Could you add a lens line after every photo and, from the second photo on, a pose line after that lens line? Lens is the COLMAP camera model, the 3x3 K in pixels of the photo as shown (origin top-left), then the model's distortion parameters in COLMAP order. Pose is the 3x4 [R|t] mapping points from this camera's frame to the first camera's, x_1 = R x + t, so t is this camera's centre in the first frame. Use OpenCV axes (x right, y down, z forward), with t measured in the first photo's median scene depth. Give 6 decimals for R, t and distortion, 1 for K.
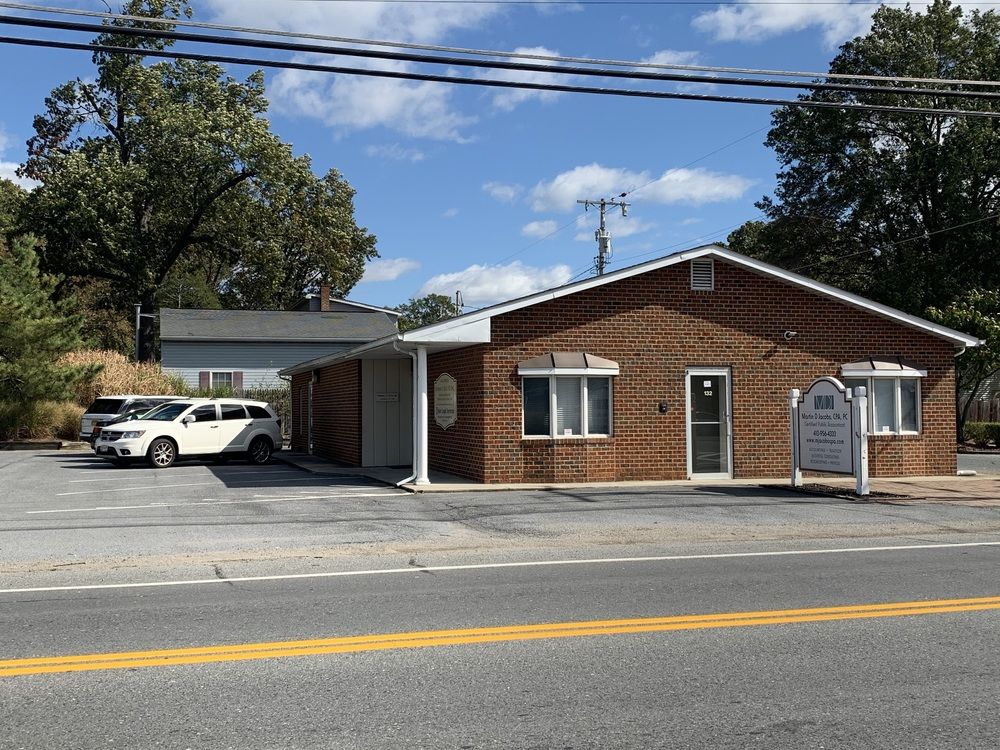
lens RADIAL K [[1128.6, 0, 499.9], [0, 1128.6, 371.7], [0, 0, 1]] dist [0.031345, 0.000000]
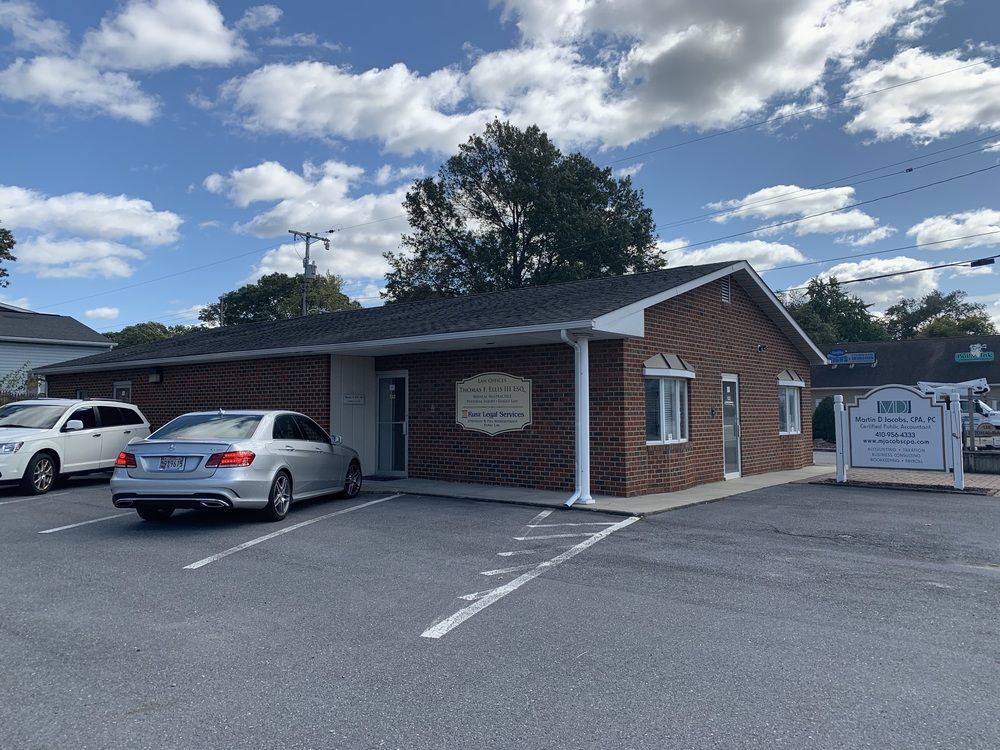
lens RADIAL K [[768.9, 0, 498.8], [0, 768.9, 376.7], [0, 0, 1]] dist [0.013536, 0.004124]
pose [[0.825760, 0.029076, 0.563272, -0.440758], [-0.019546, 0.999546, -0.022942, 0.021529], [-0.563683, 0.007935, 0.825953, 0.564442]]
